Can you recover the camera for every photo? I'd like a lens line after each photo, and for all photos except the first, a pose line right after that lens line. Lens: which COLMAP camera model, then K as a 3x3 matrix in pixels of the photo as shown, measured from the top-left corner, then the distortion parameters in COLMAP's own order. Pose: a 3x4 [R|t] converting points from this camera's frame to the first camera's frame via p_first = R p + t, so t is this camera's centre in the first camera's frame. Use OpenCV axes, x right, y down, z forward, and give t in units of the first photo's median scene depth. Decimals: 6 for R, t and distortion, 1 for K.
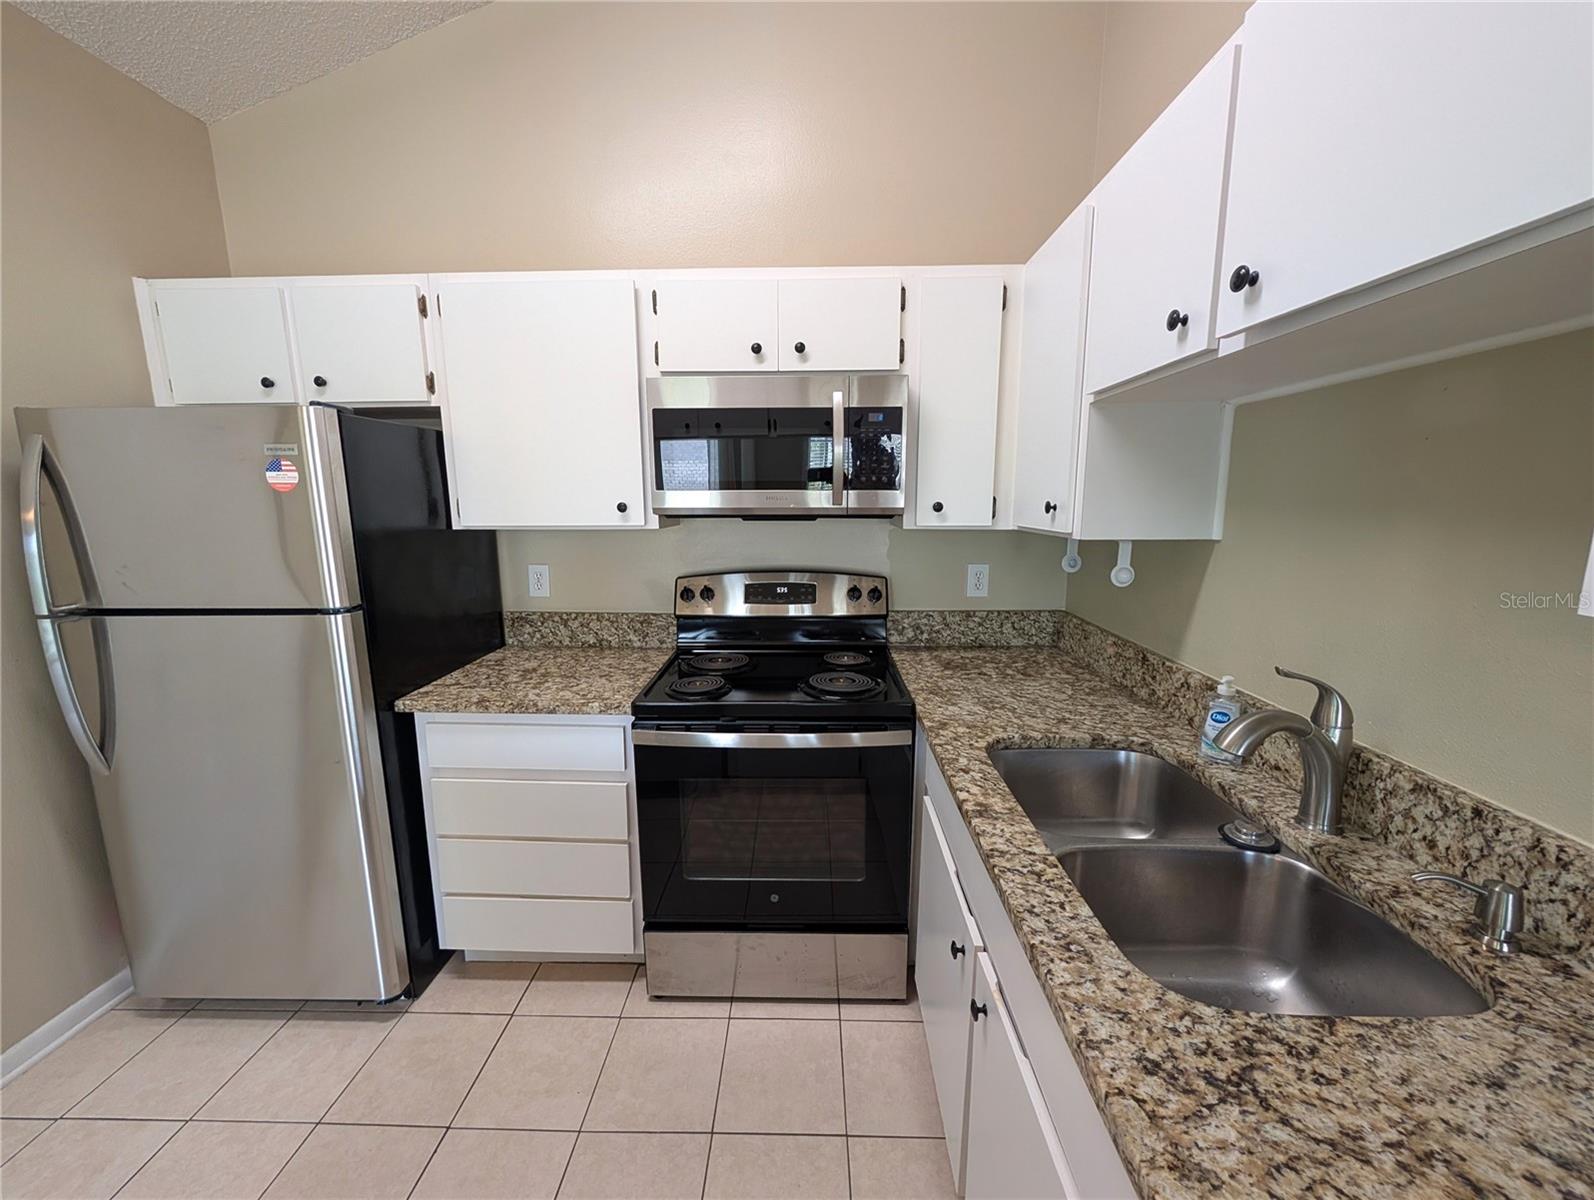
lens RADIAL K [[600.3, 0, 797.0], [0, 600.3, 600.0], [0, 0, 1]] dist [0.001743, -0.000027]
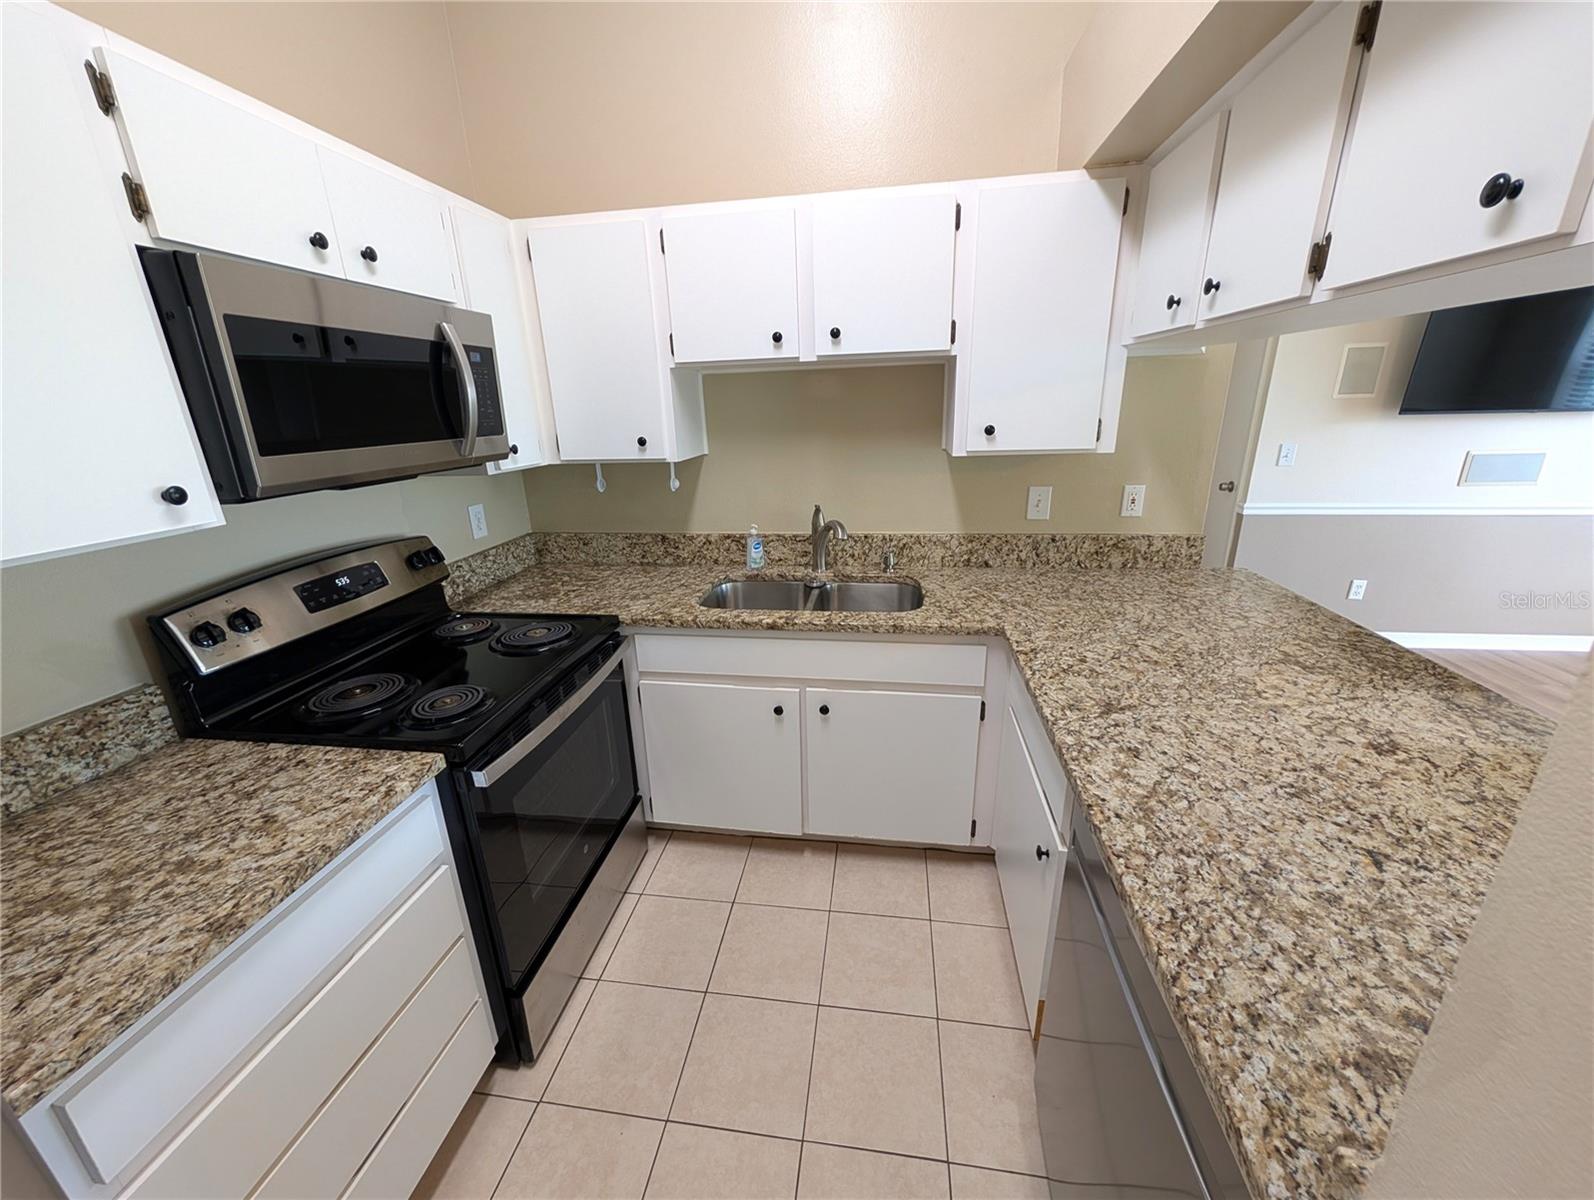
lens RADIAL K [[593.0, 0, 795.4], [0, 593.0, 593.6], [0, 0, 1]] dist [-0.000545, -0.000130]
pose [[0.128908, -0.306101, 0.943231, -0.819716], [0.196579, 0.940179, 0.278245, -0.121371], [-0.971977, 0.149552, 0.181370, 0.416372]]
